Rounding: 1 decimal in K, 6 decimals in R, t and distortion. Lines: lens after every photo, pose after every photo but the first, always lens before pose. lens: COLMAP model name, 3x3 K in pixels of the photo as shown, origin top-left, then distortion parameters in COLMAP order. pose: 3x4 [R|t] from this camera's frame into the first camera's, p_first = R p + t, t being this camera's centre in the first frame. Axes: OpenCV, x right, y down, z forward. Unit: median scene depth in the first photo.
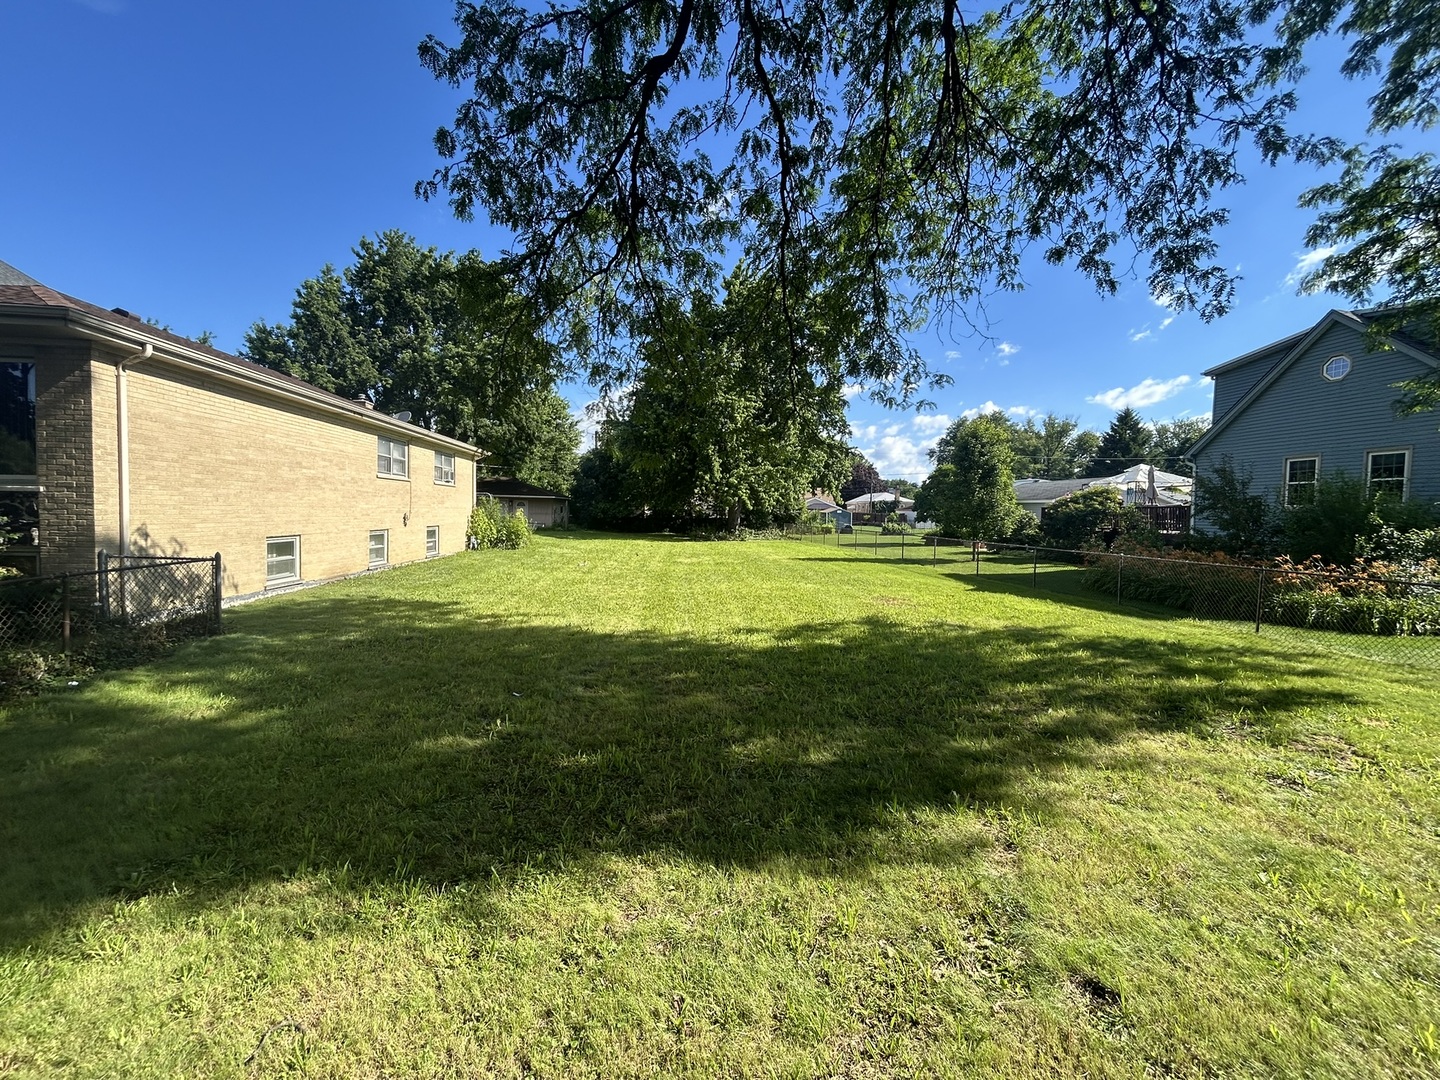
lens RADIAL K [[591.4, 0, 717.2], [0, 591.4, 538.3], [0, 0, 1]] dist [0.001340, 0.000380]
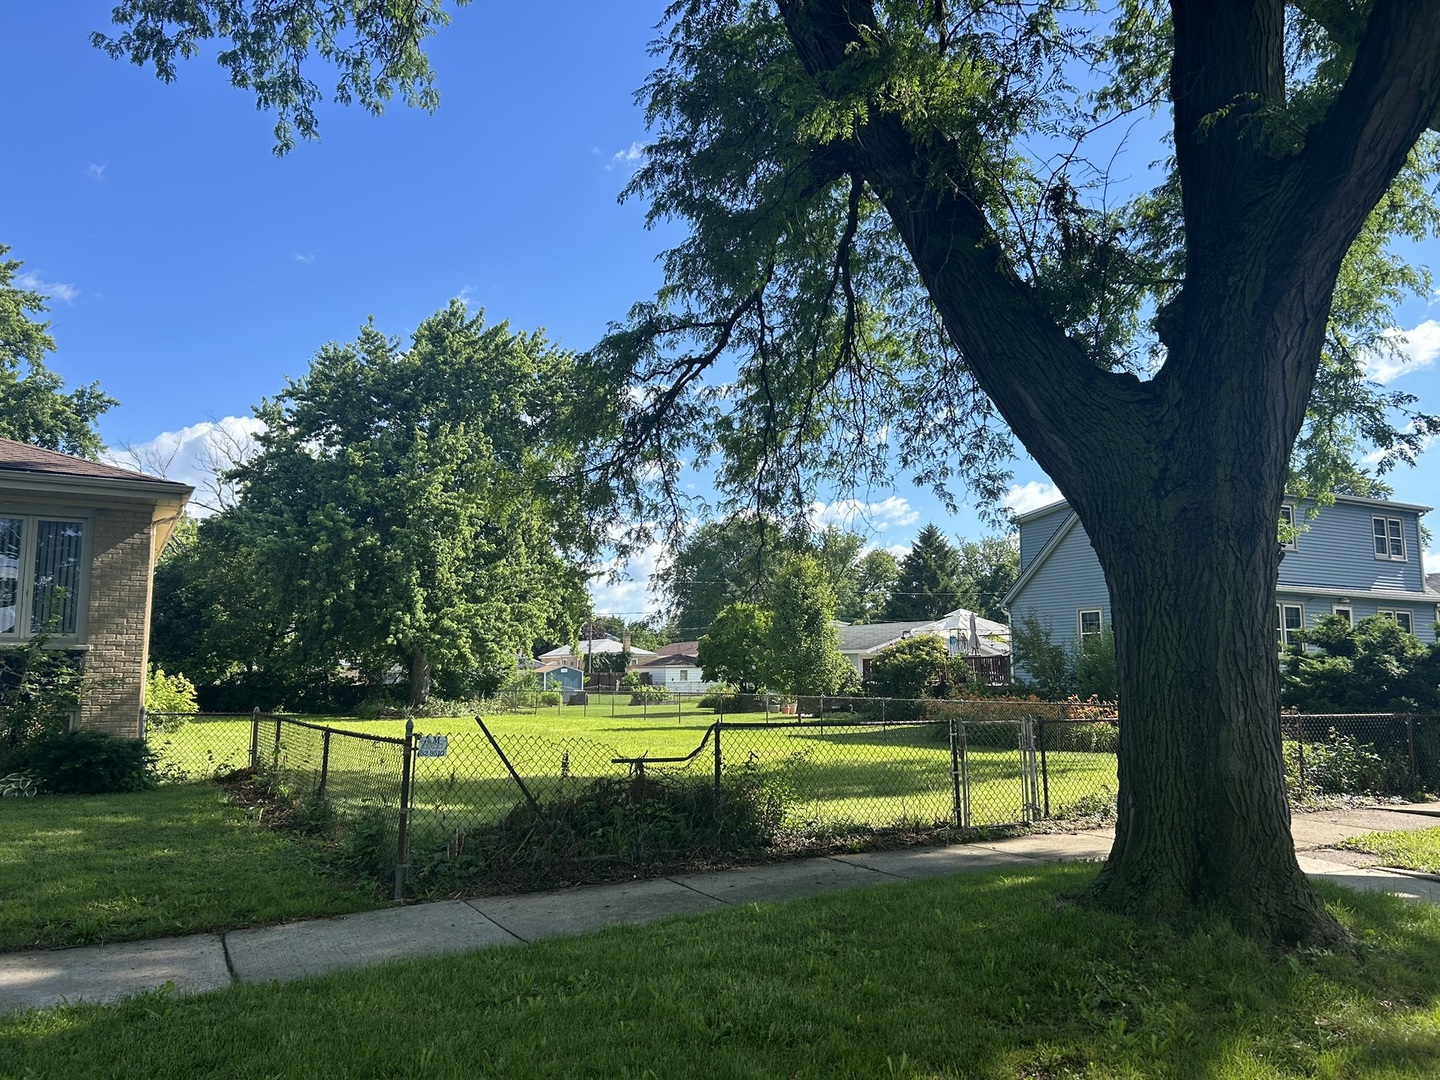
lens RADIAL K [[1103.7, 0, 720.0], [0, 1103.7, 540.0], [0, 0, 1]] dist [0.095200, -0.184346]
pose [[0.913355, 0.033554, 0.405780, -0.669457], [0.033904, 0.986870, -0.157918, 0.052276], [-0.405751, 0.157993, 0.900225, -0.843052]]
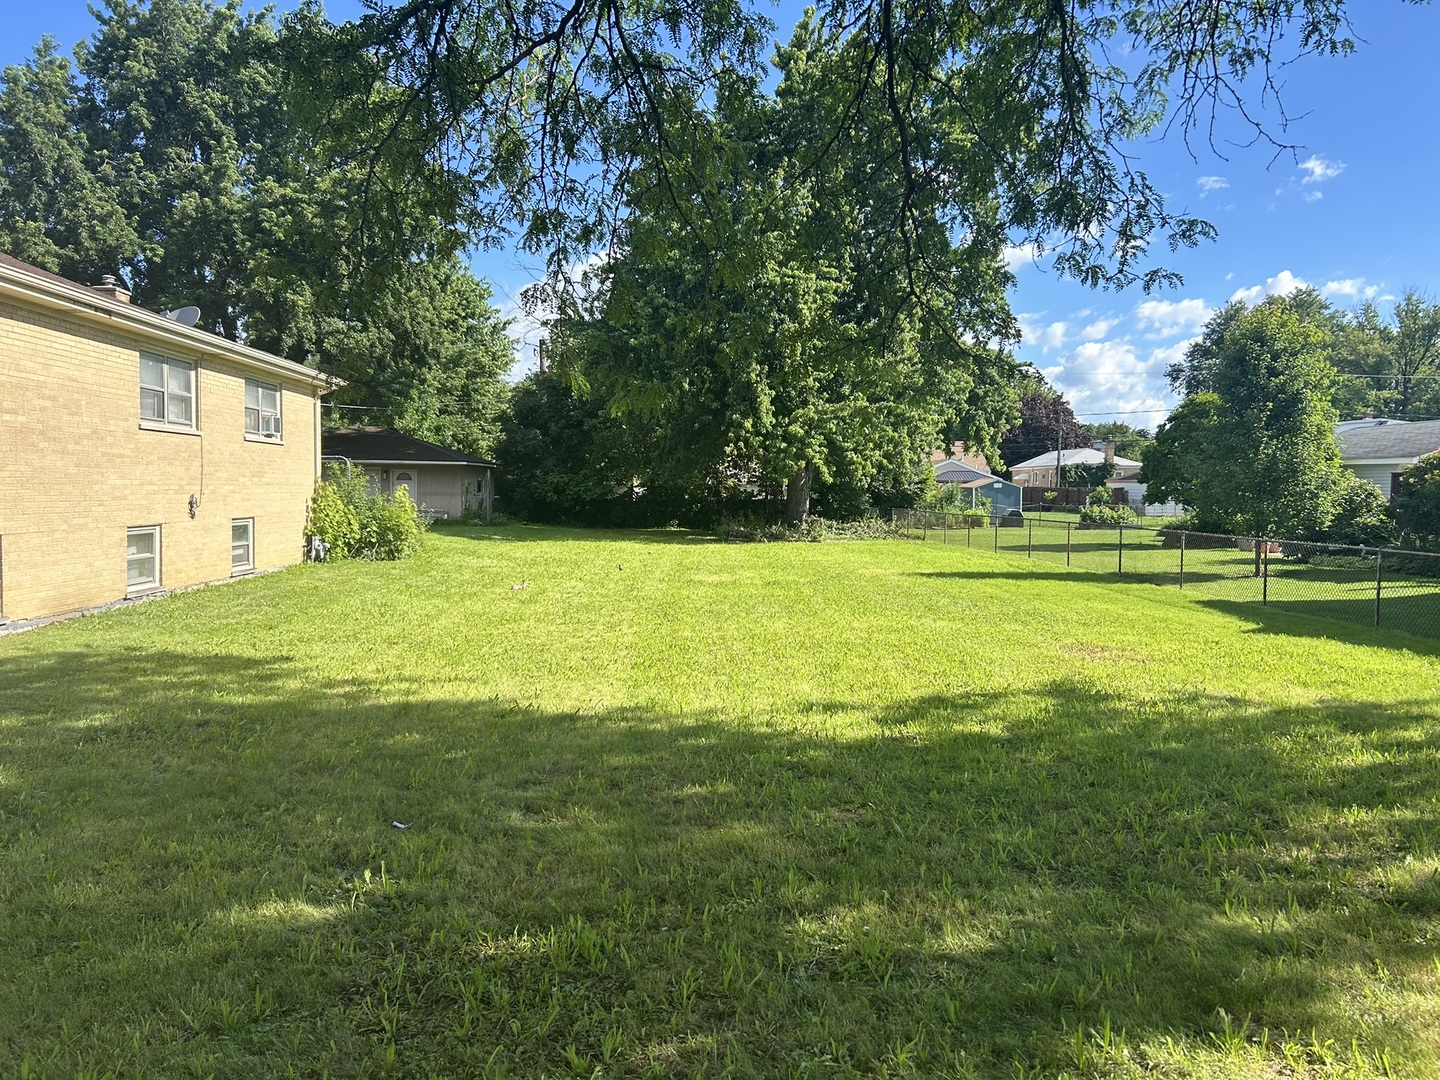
lens RADIAL K [[1102.3, 0, 729.8], [0, 1102.3, 545.2], [0, 0, 1]] dist [0.055783, -0.056483]
pose [[0.999376, -0.007587, -0.034492, 0.000064], [0.007802, 0.999951, 0.006096, 0.002333], [0.034444, -0.006362, 0.999386, -0.003420]]
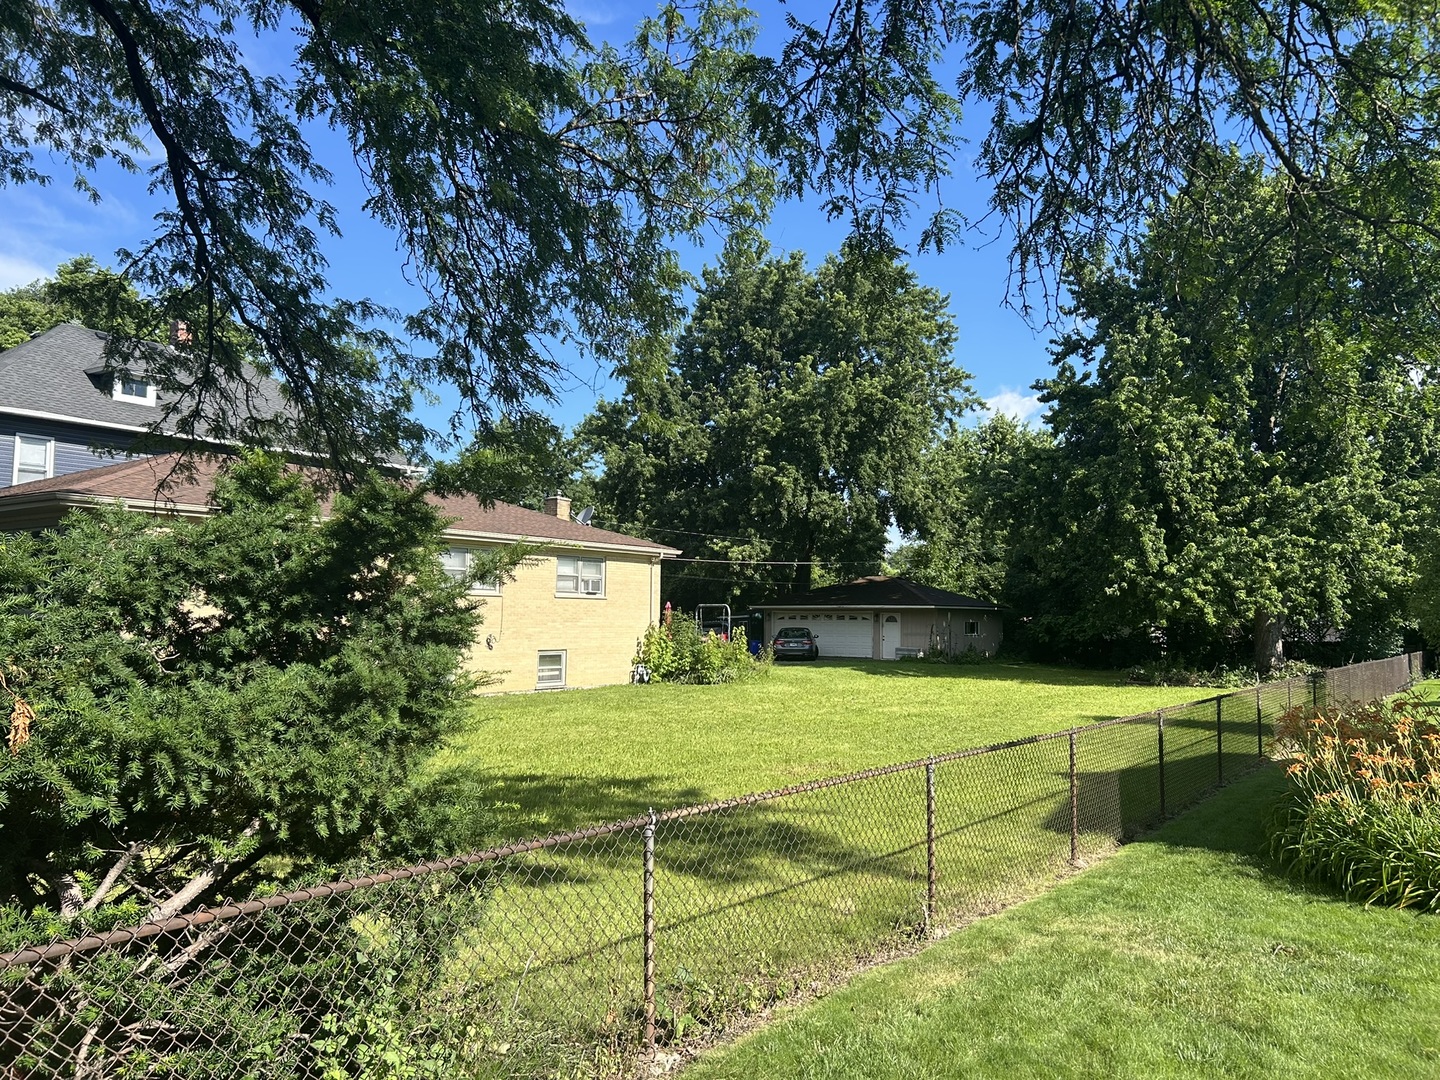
lens RADIAL K [[1103.7, 0, 720.0], [0, 1103.7, 540.0], [0, 0, 1]] dist [0.095200, -0.184346]
pose [[0.749065, -0.063409, -0.659455, 1.229402], [-0.022326, 0.992428, -0.120786, 0.013763], [0.662120, 0.105199, 0.741977, 0.035551]]
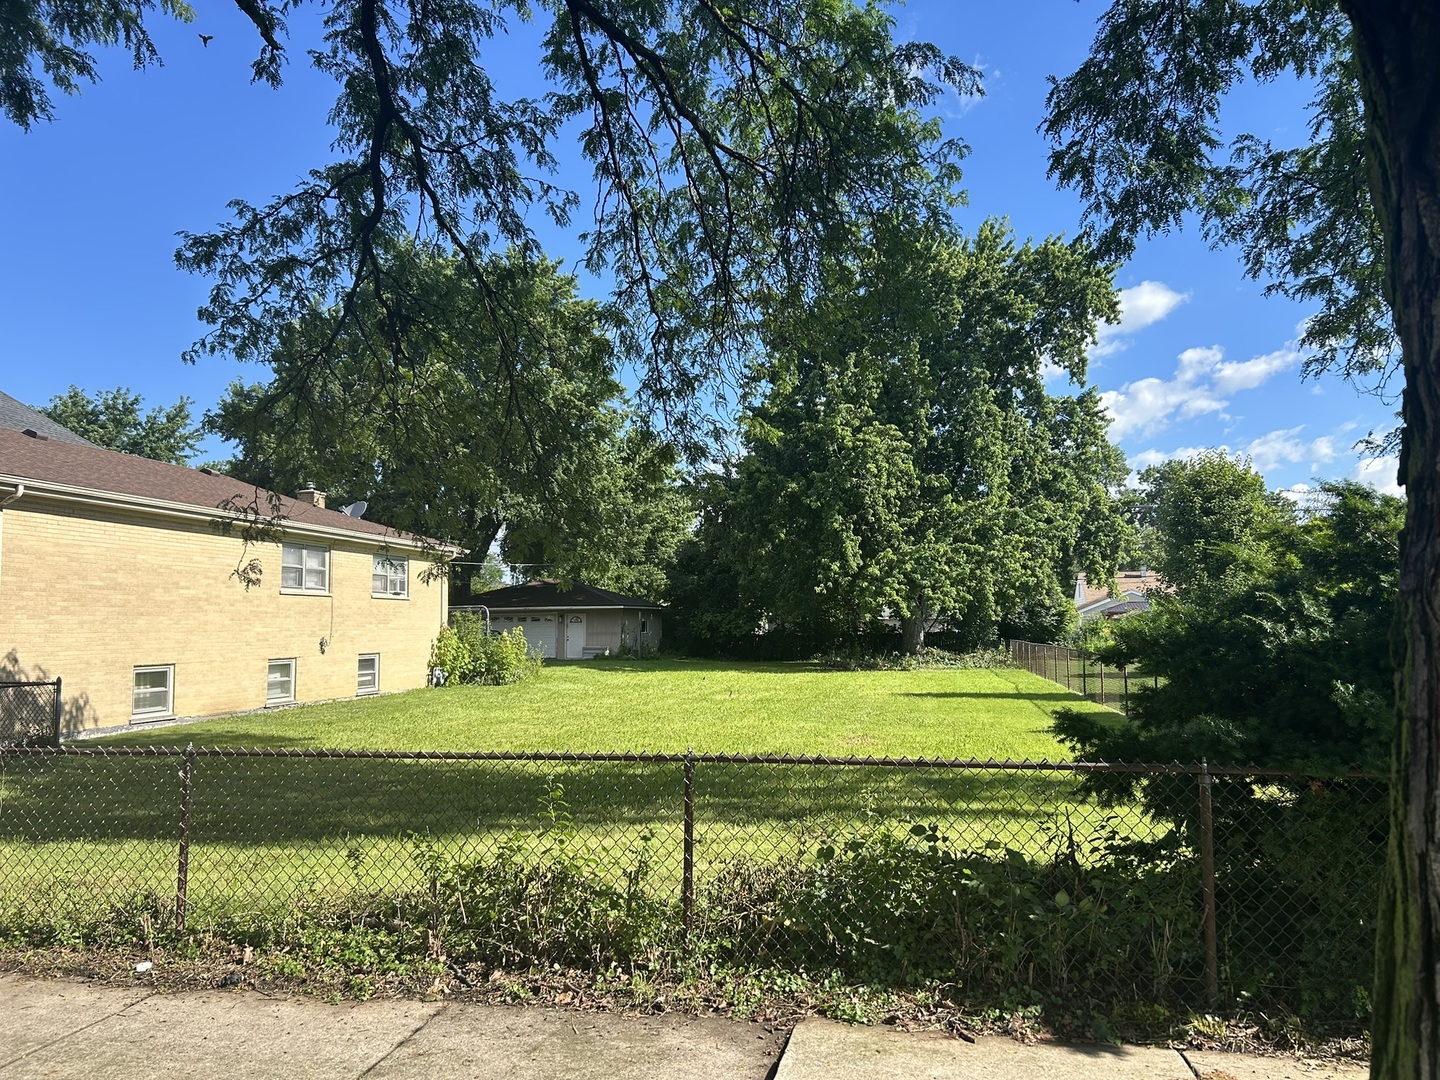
lens RADIAL K [[1103.7, 0, 720.0], [0, 1103.7, 540.0], [0, 0, 1]] dist [0.095200, -0.184346]
pose [[0.959277, -0.052202, -0.277602, 0.626140], [0.017450, 0.991850, -0.126213, 0.040313], [0.281928, 0.116229, 0.952369, -0.435451]]
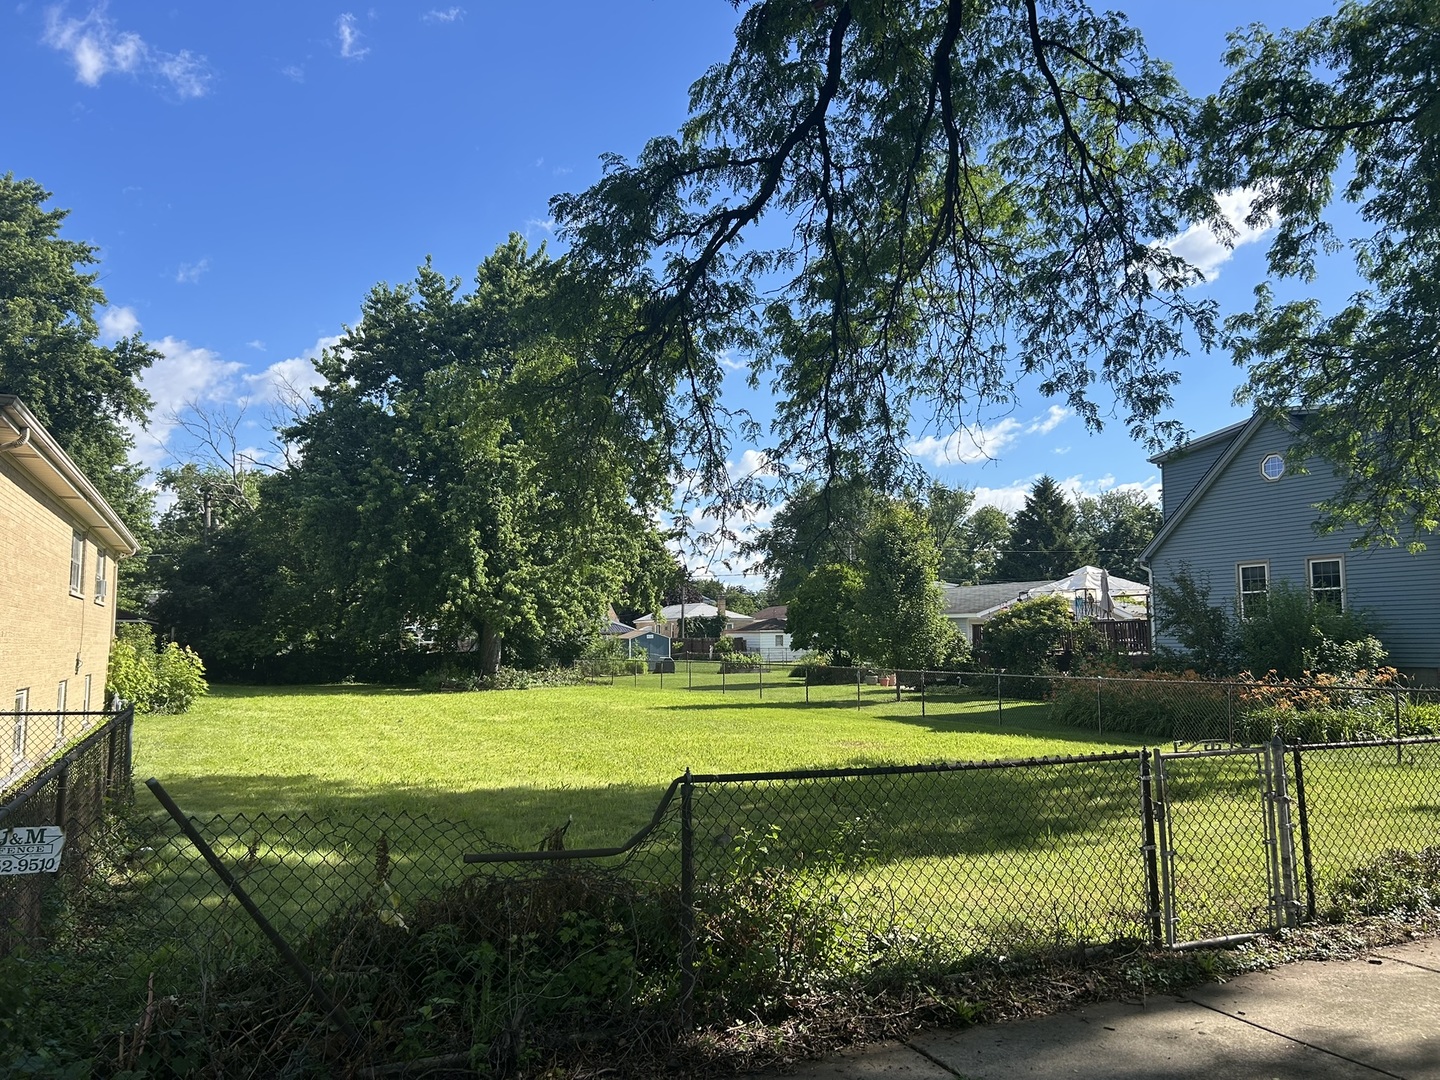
lens RADIAL K [[1104.0, 0, 731.3], [0, 1104.0, 540.8], [0, 0, 1]] dist [0.094311, -0.178753]
pose [[0.944626, 0.008181, 0.328047, -0.438957], [0.035690, 0.991198, -0.127489, 0.021797], [-0.326202, 0.132137, 0.936019, -0.463009]]
